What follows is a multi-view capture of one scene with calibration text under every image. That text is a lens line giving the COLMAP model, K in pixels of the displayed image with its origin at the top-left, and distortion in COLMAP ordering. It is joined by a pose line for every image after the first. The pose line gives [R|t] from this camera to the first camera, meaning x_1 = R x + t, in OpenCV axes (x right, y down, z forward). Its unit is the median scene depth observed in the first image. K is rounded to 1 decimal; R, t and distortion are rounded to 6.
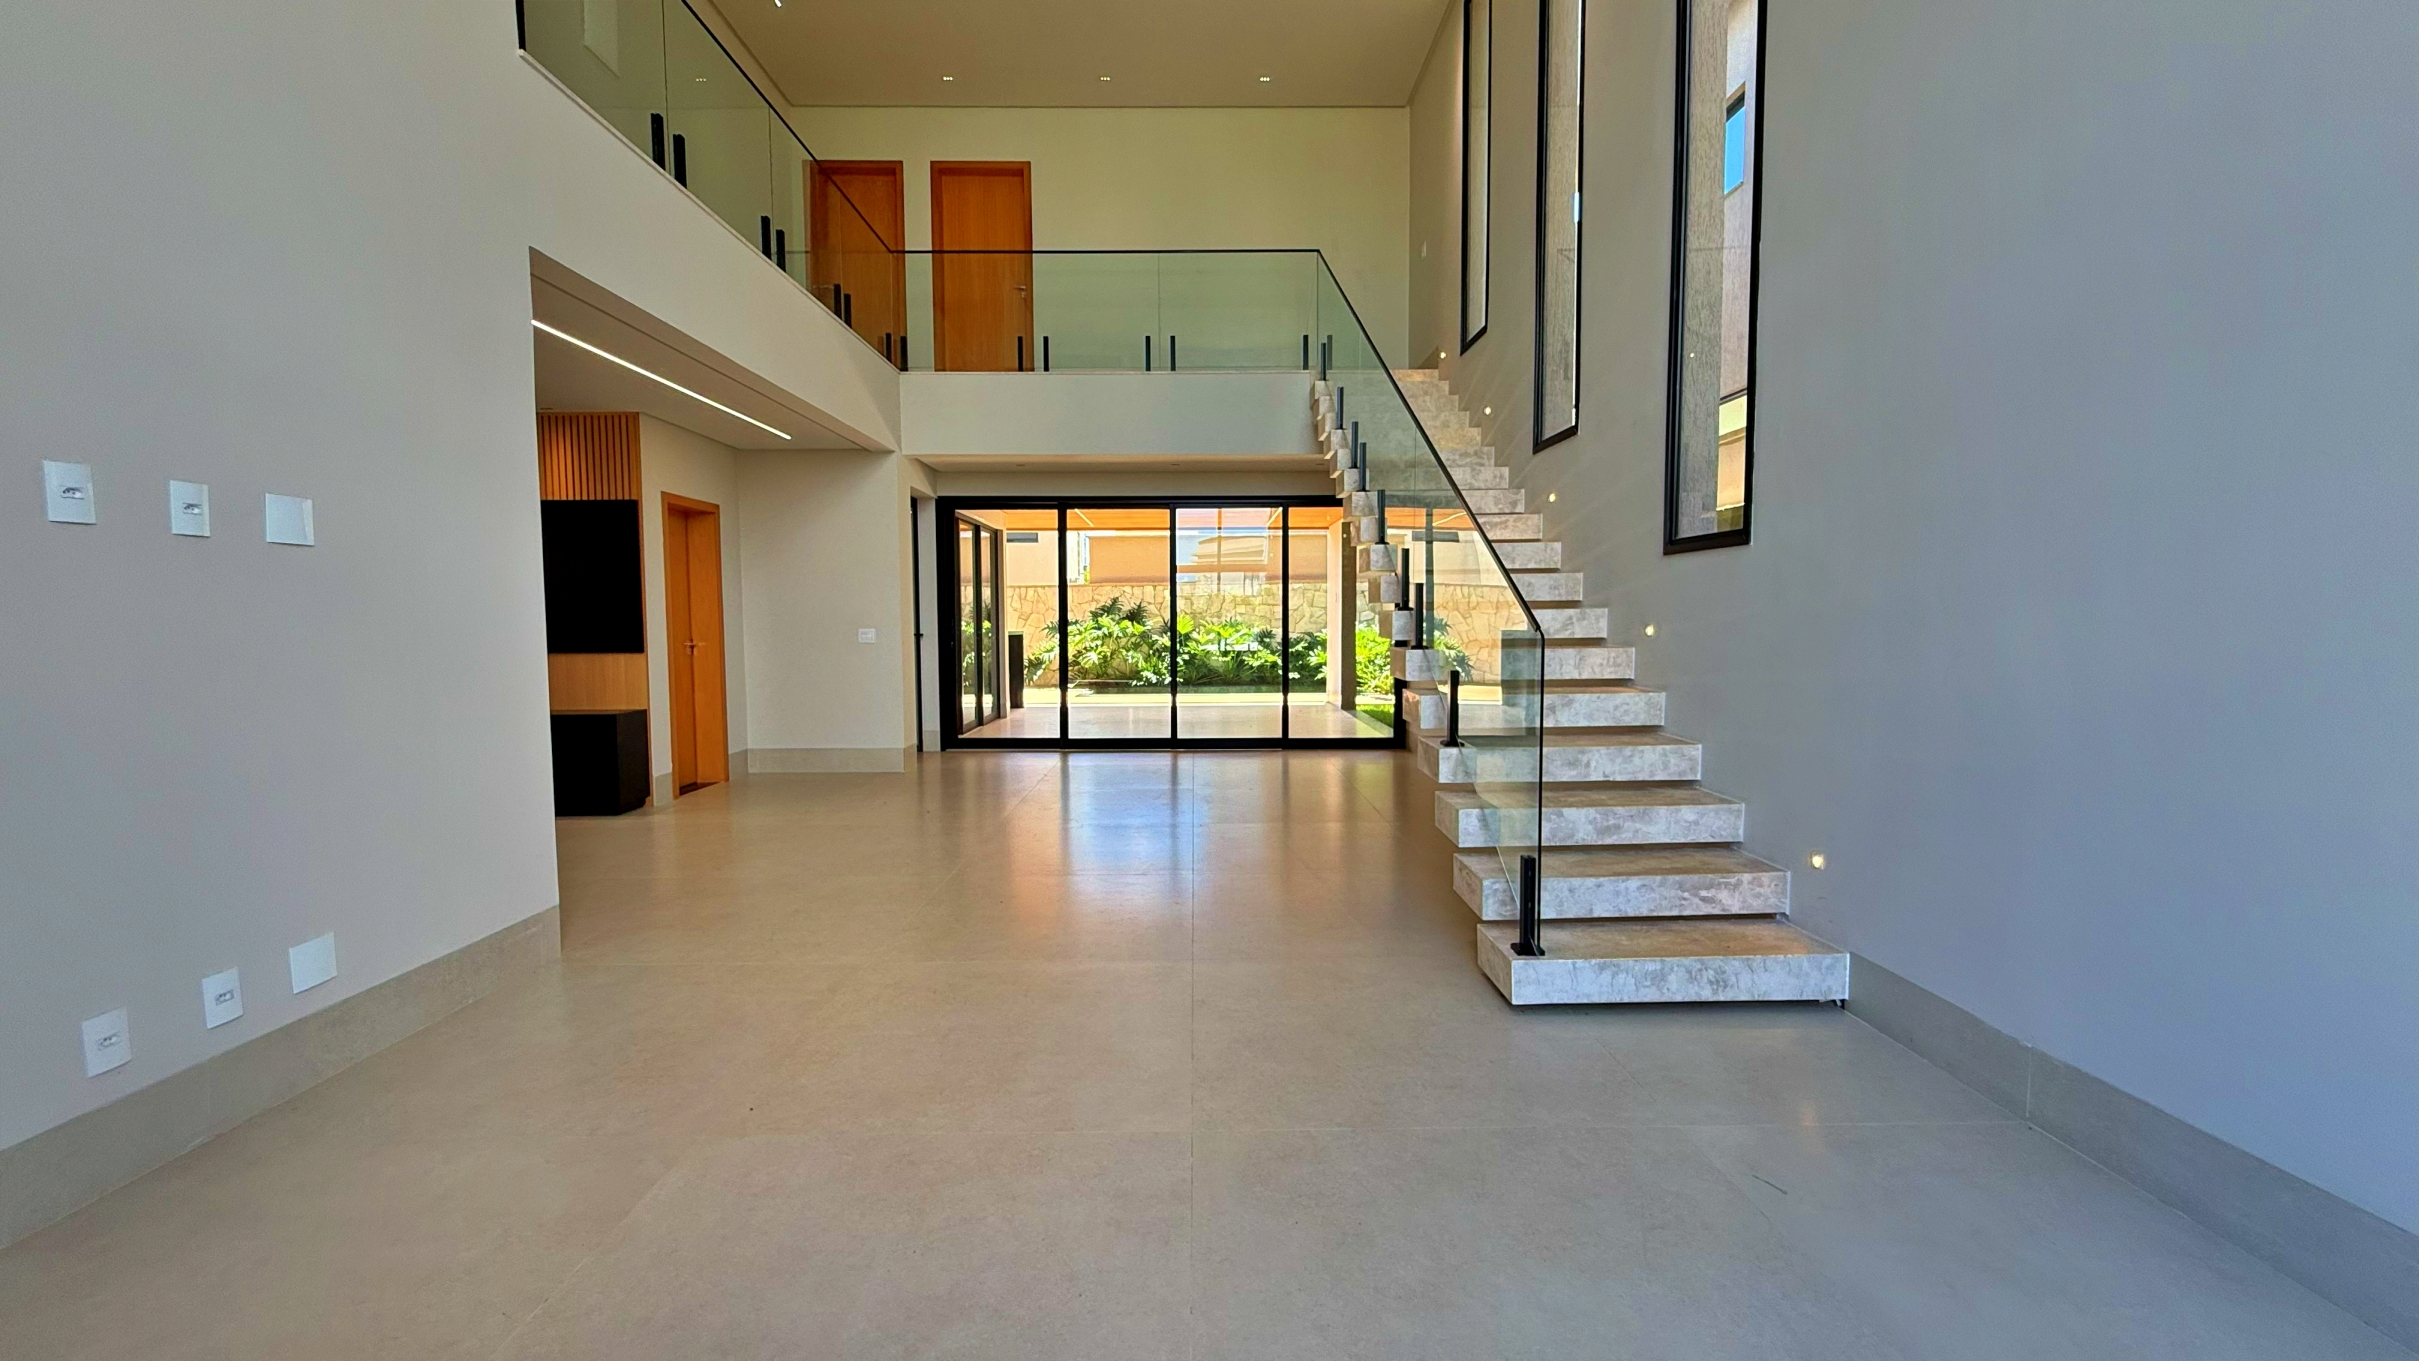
lens RADIAL K [[966.0, 0, 1198.9], [0, 966.0, 680.1], [0, 0, 1]] dist [0.000541, -0.000173]
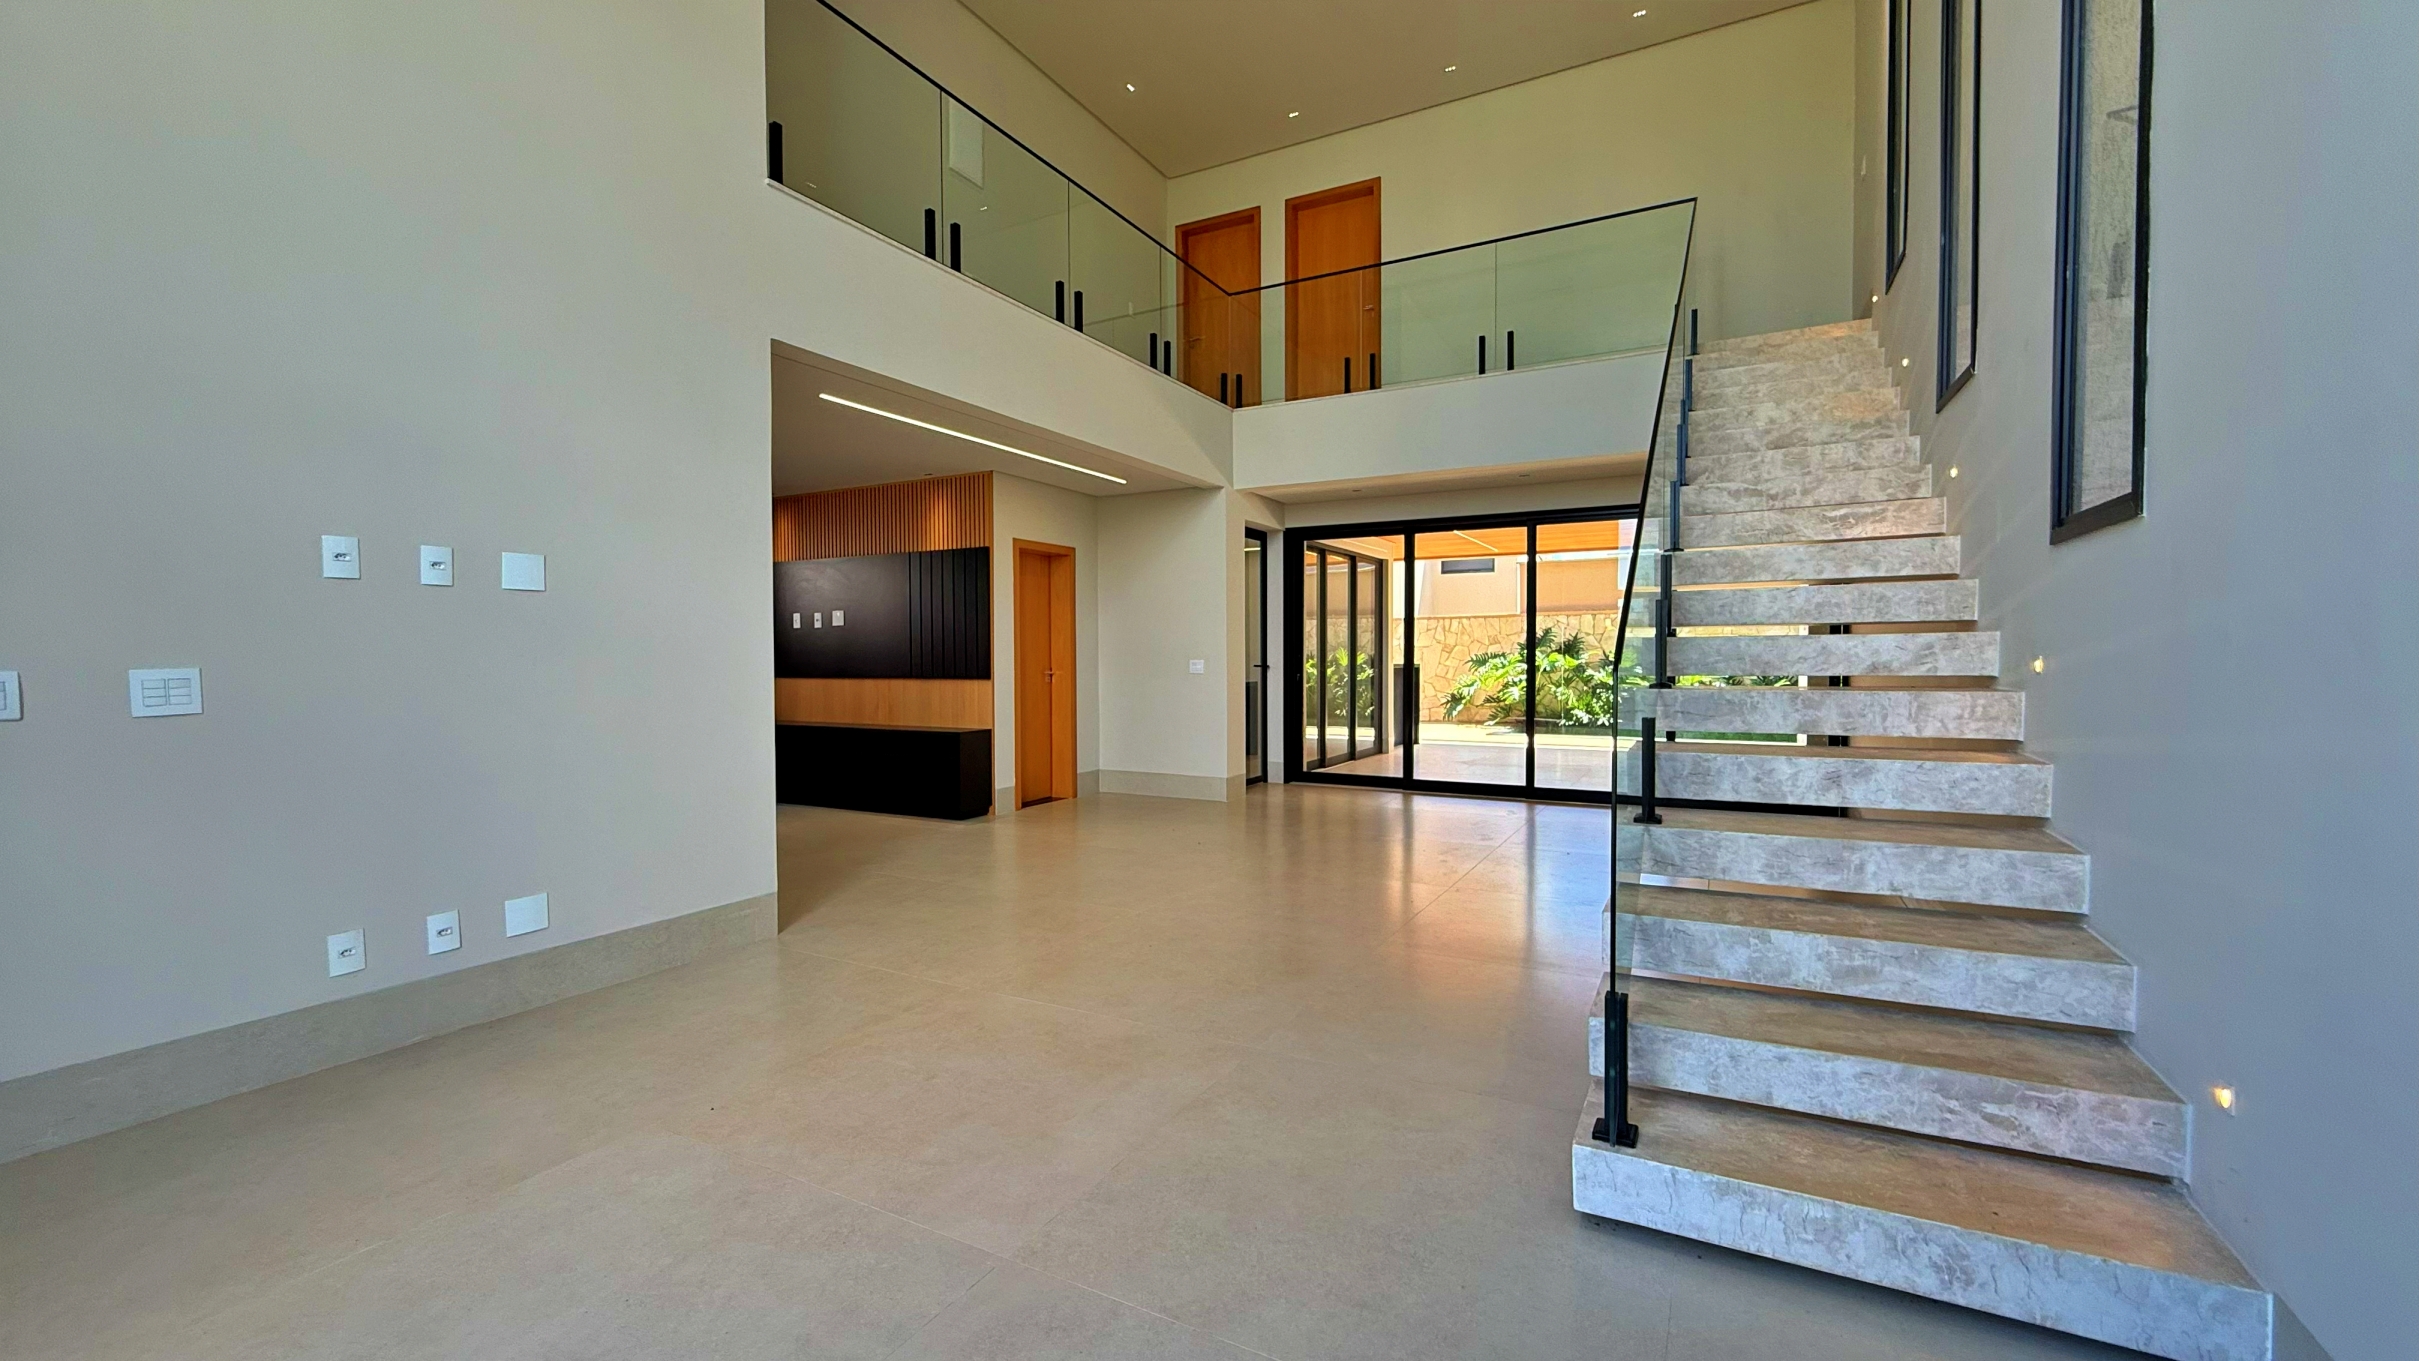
lens RADIAL K [[966.0, 0, 1210.9], [0, 966.0, 678.9], [0, 0, 1]] dist [0.000541, -0.000173]
pose [[0.873299, 0.013767, -0.486990, 0.275555], [-0.031249, 0.999125, -0.027791, -0.007188], [0.486181, 0.039488, 0.872965, 0.171329]]
